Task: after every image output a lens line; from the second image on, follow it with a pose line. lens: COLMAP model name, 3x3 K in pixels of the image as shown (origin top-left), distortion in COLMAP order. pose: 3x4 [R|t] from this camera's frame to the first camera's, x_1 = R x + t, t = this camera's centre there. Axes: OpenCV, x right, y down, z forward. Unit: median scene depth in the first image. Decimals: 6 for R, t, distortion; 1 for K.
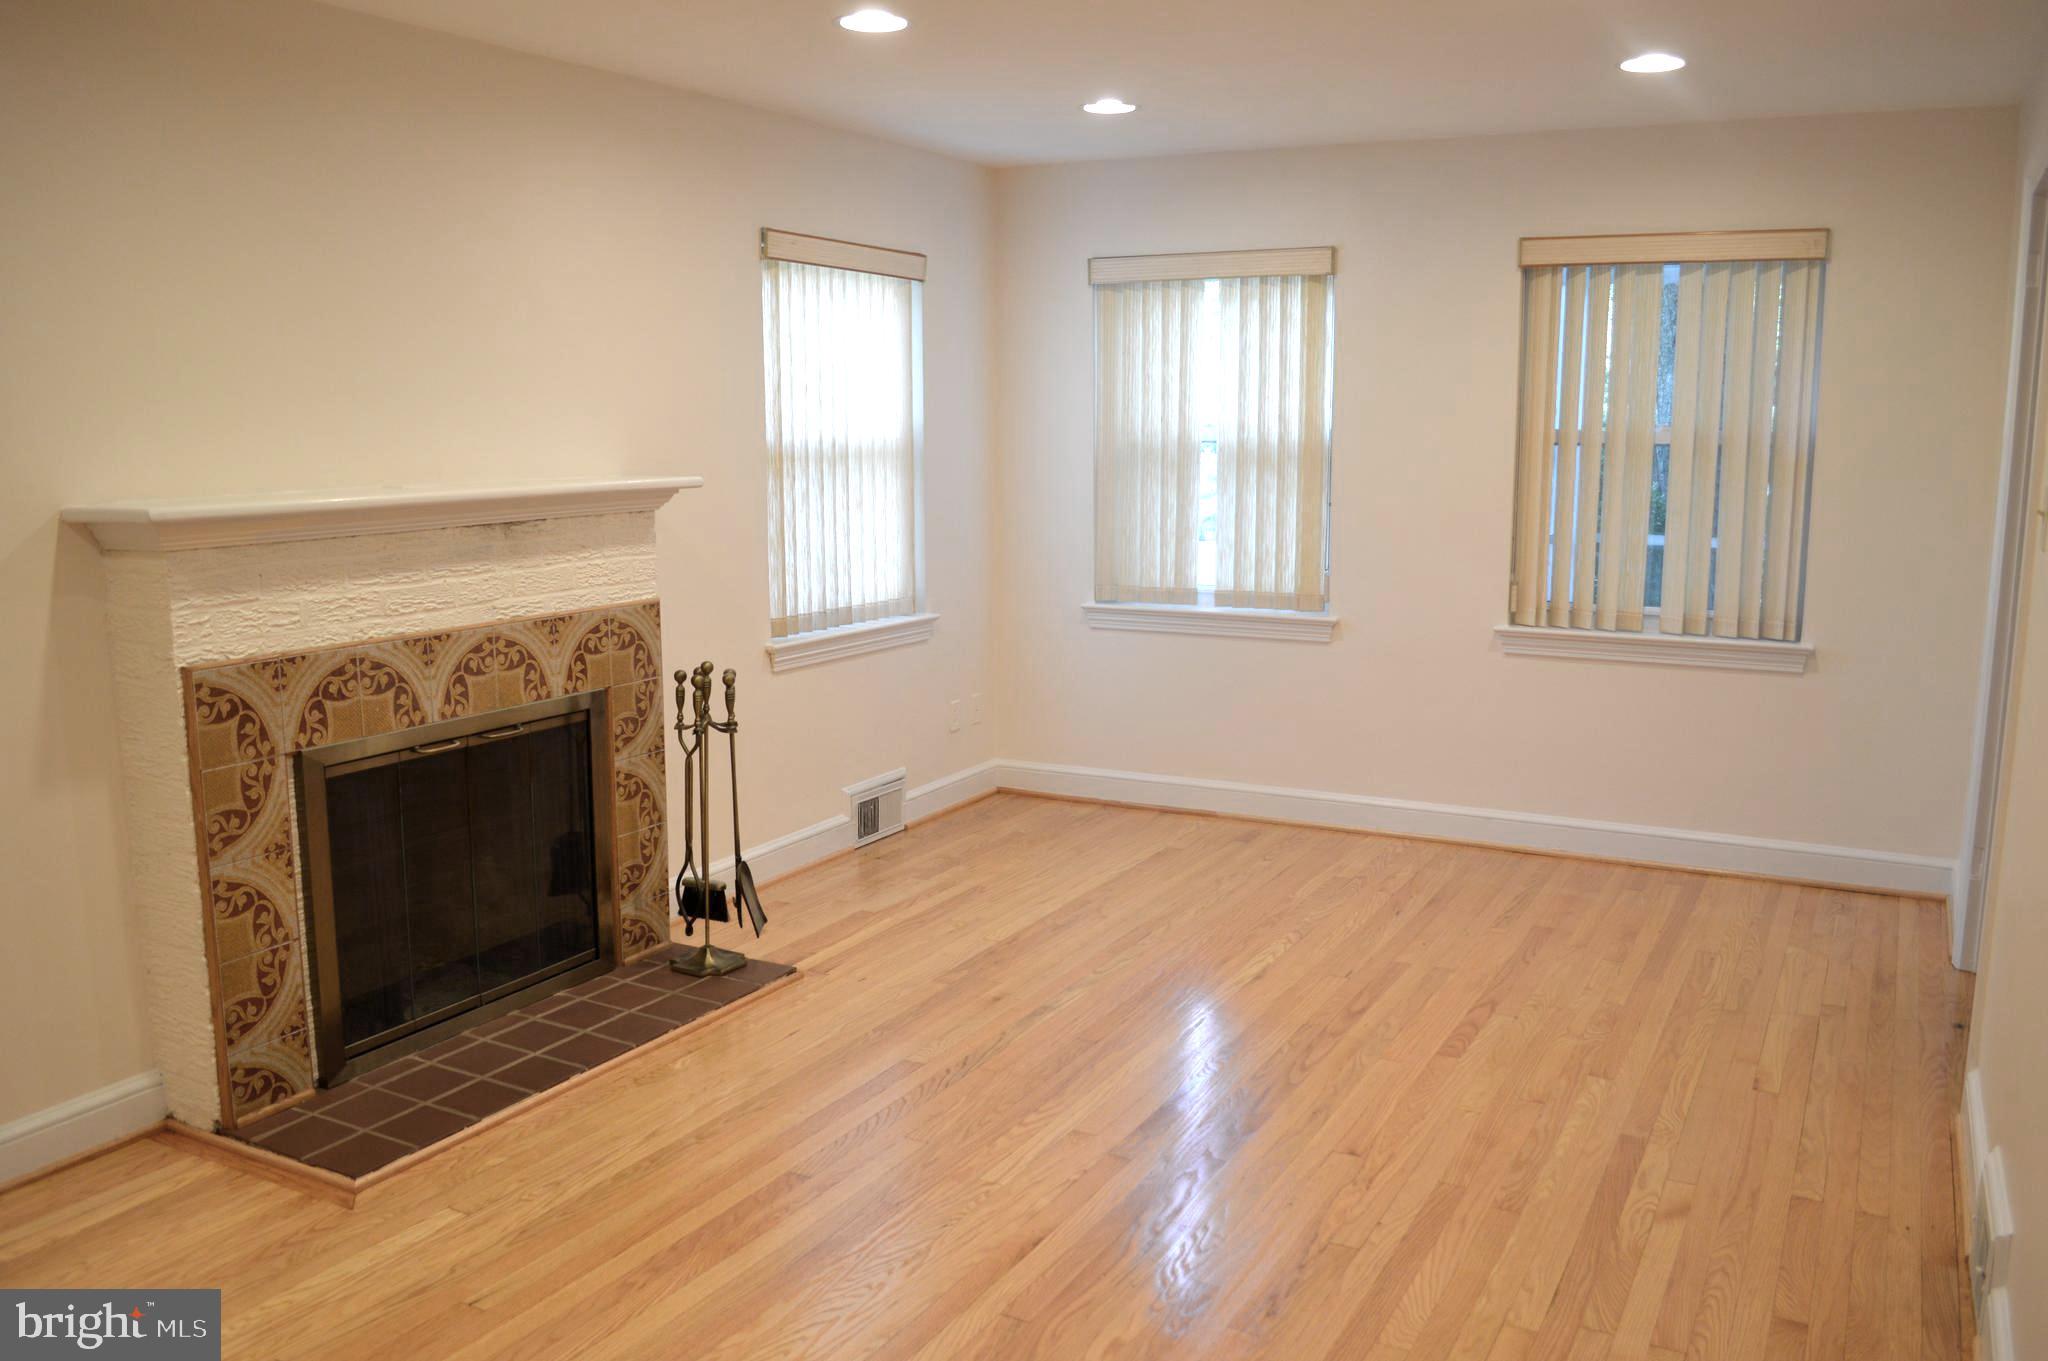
lens RADIAL K [[1635.2, 0, 1009.8], [0, 1635.2, 699.4], [0, 0, 1]] dist [-0.085795, 0.015593]
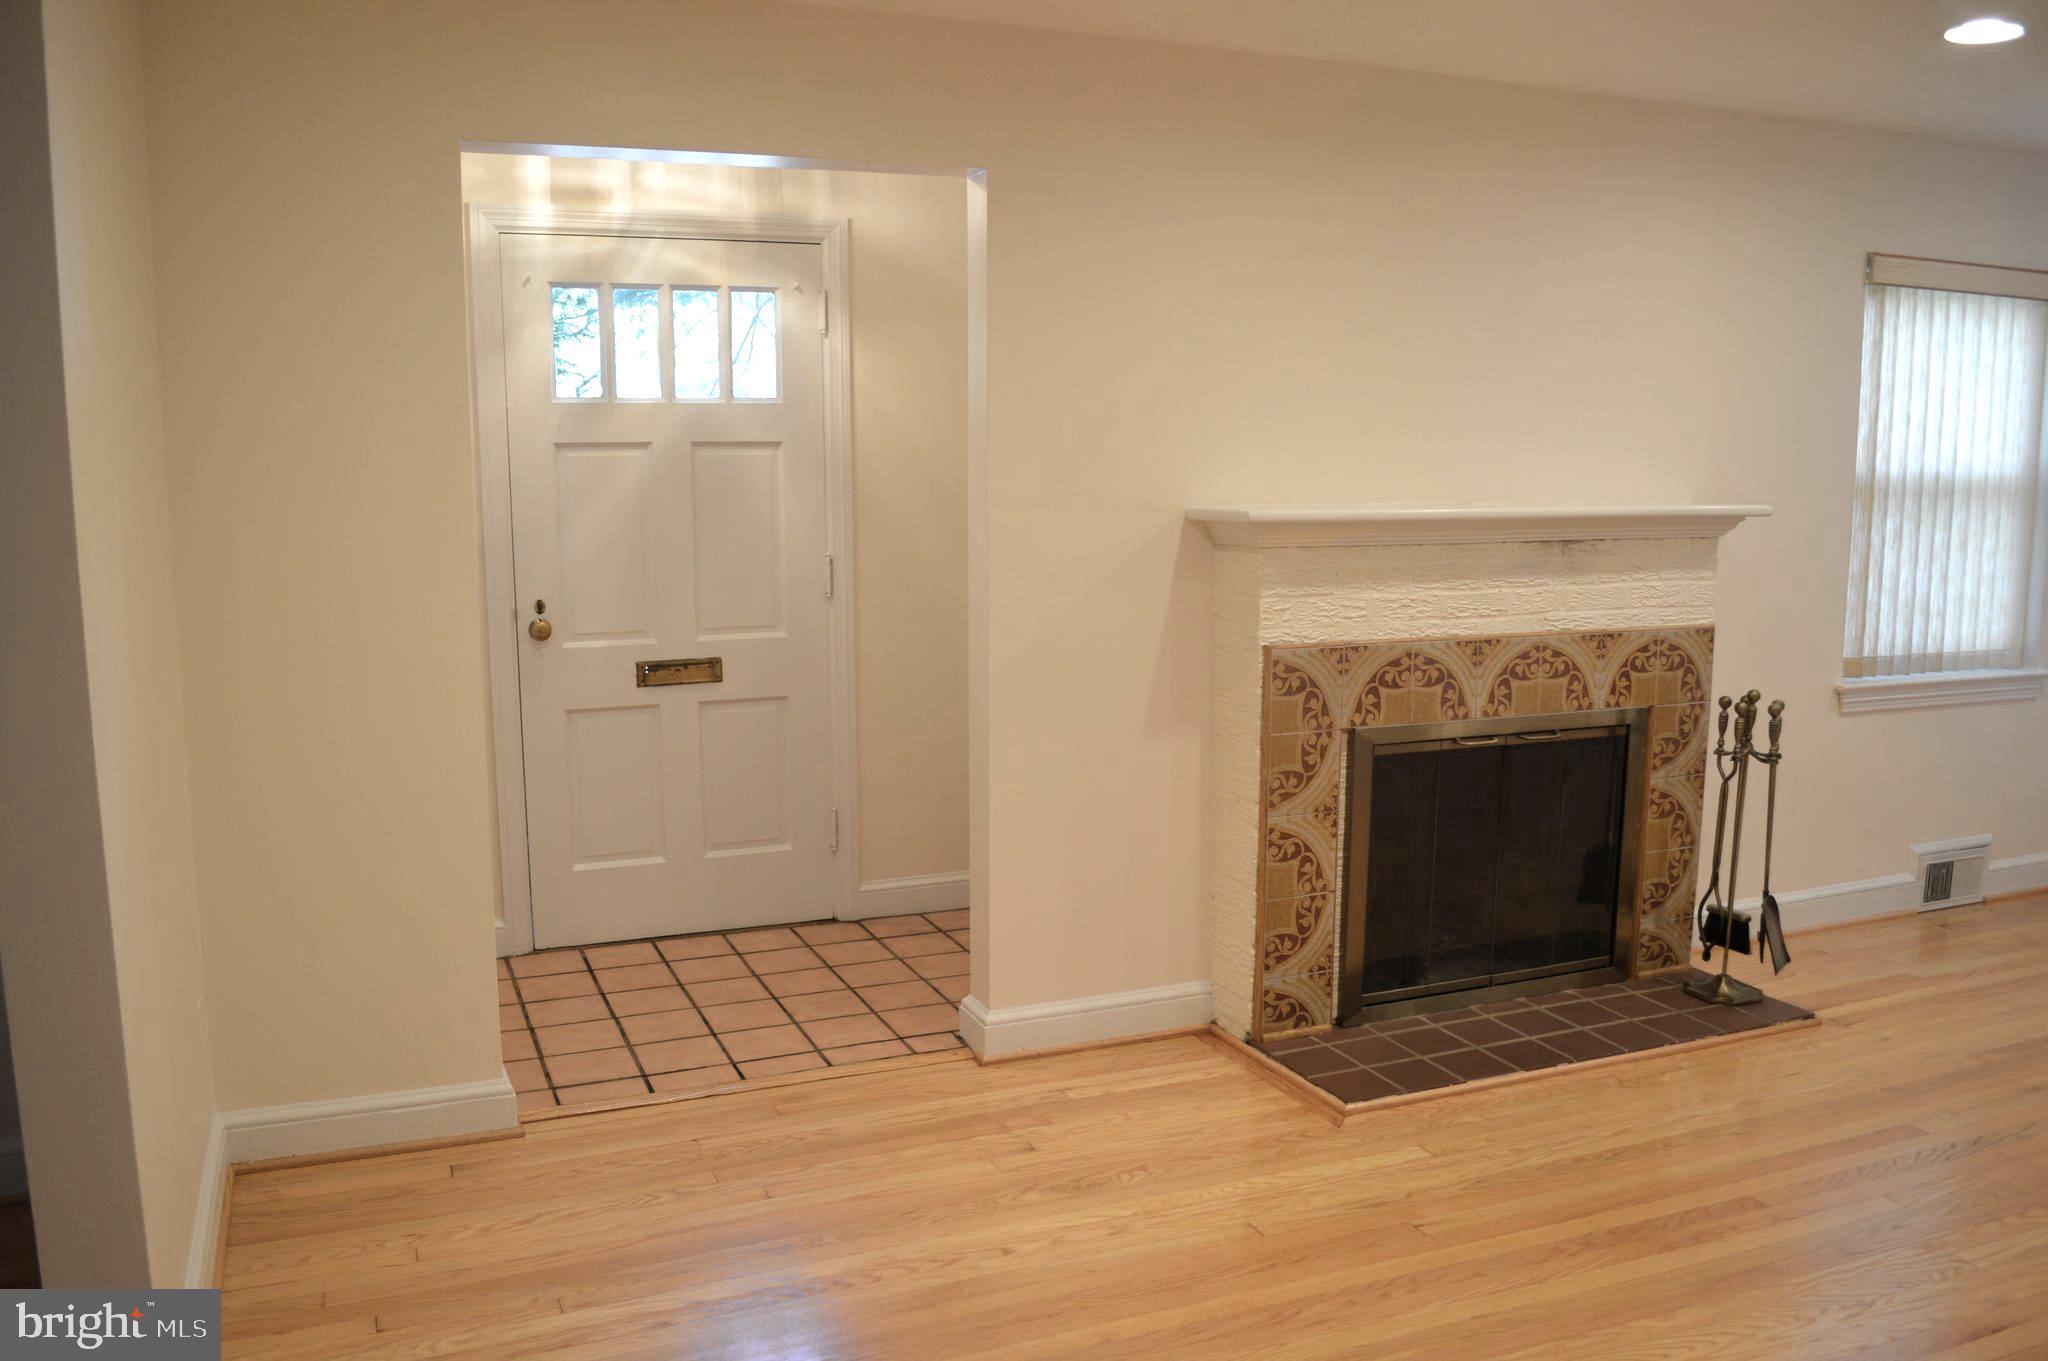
lens RADIAL K [[1635.2, 0, 1012.6], [0, 1635.2, 696.3], [0, 0, 1]] dist [-0.085795, 0.015593]
pose [[0.782054, 0.093621, -0.616139, 0.074443], [-0.107083, 0.994135, 0.015139, 0.016324], [0.613942, 0.054138, 0.787492, -0.059027]]
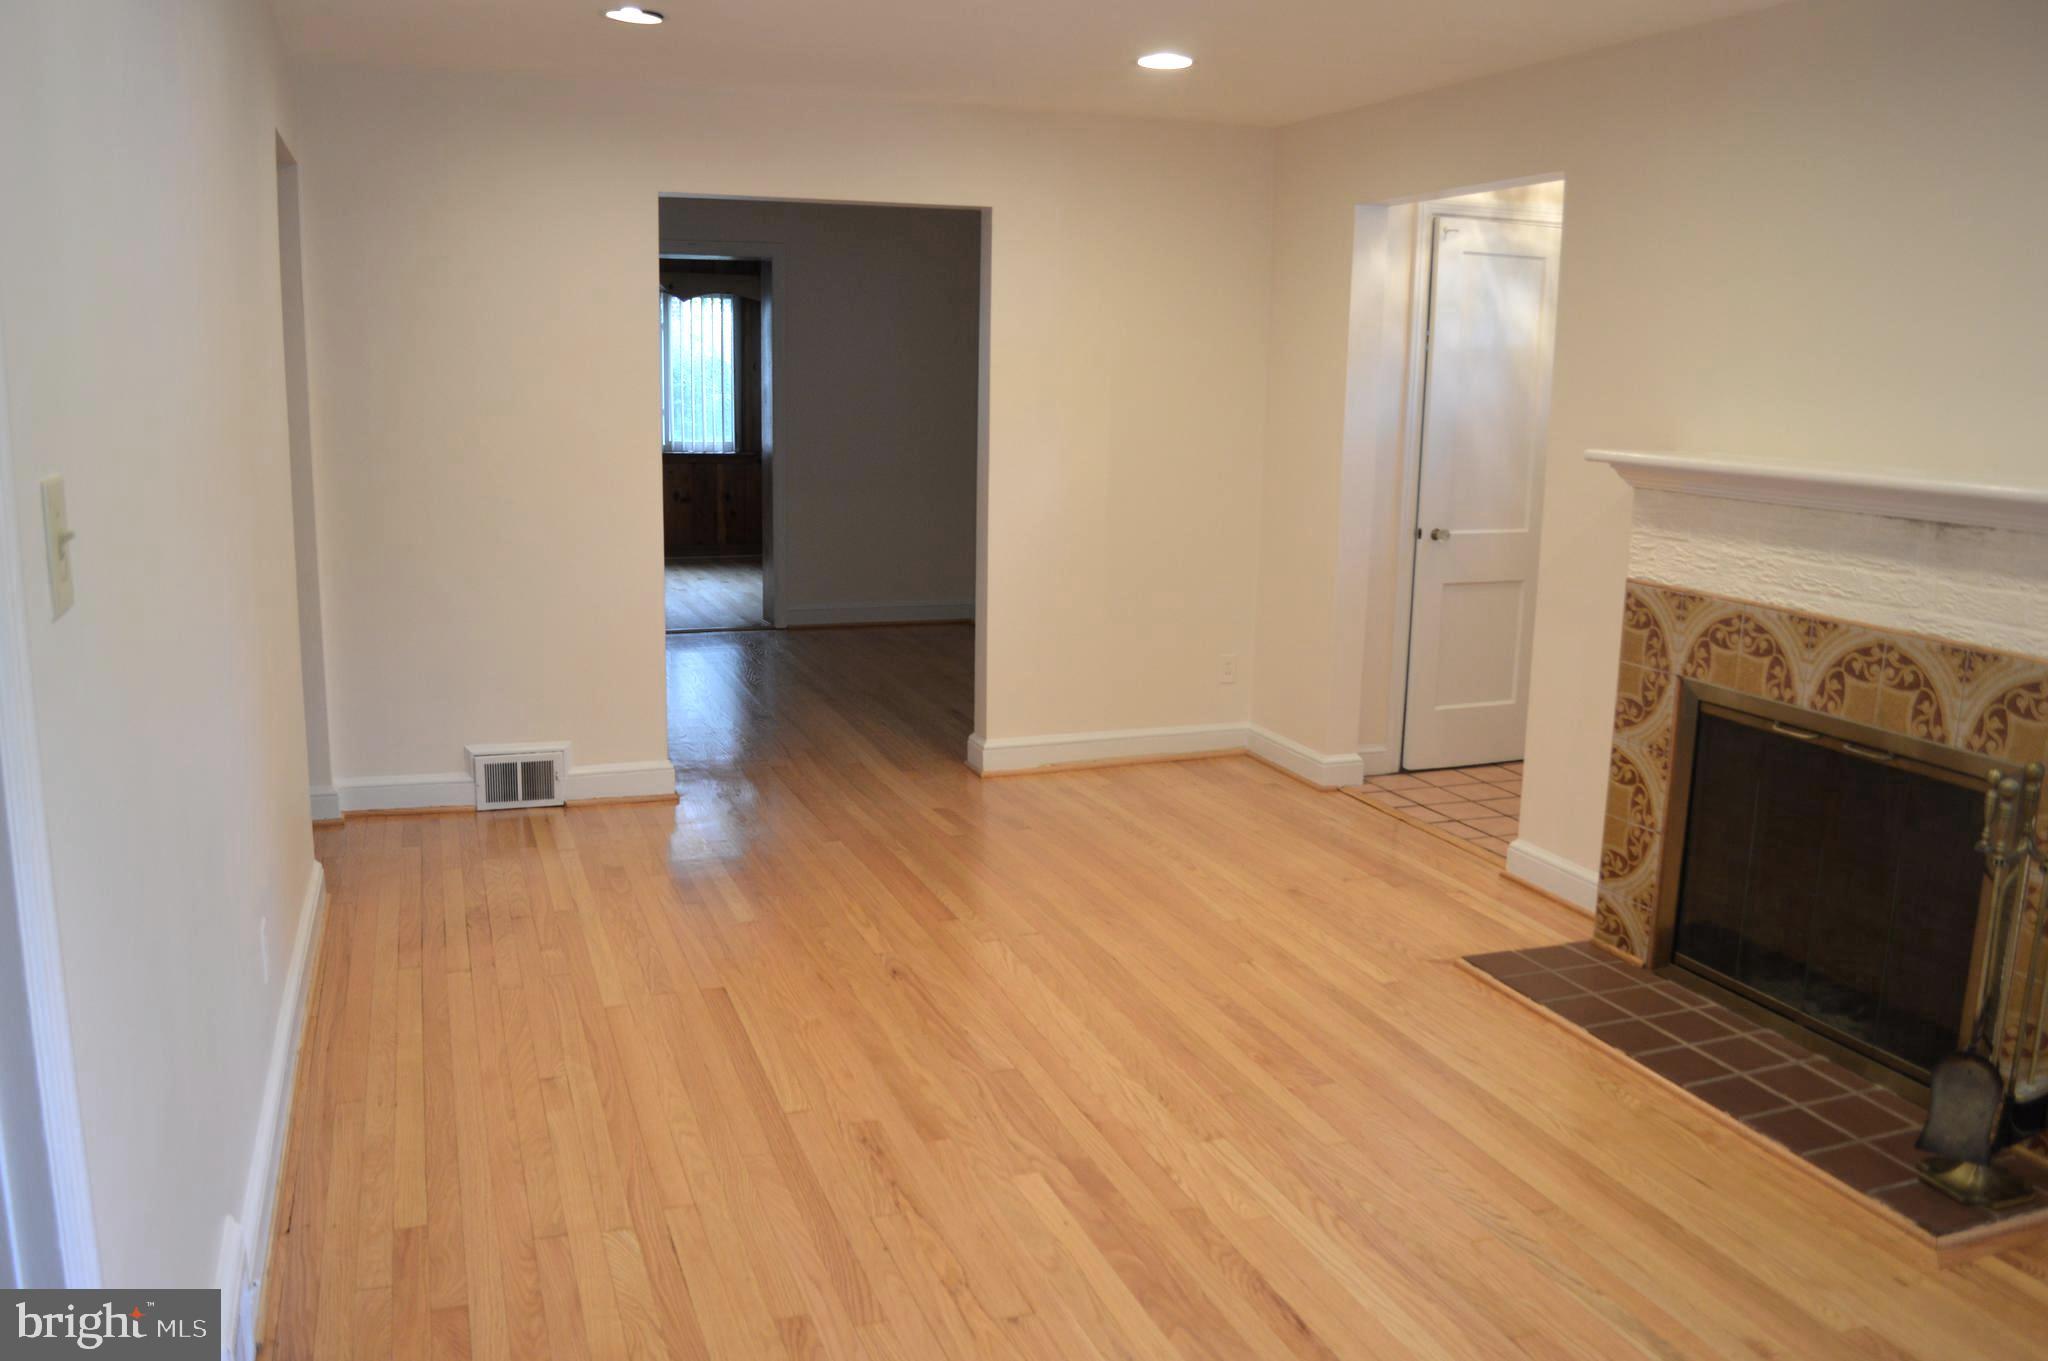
lens RADIAL K [[1635.2, 0, 1024.2], [0, 1635.2, 704.4], [0, 0, 1]] dist [-0.085795, 0.015593]
pose [[-0.654800, 0.136946, -0.743292, 0.666758], [-0.150798, 0.940002, 0.306034, -0.211859], [0.740606, 0.312478, -0.594862, 1.228304]]
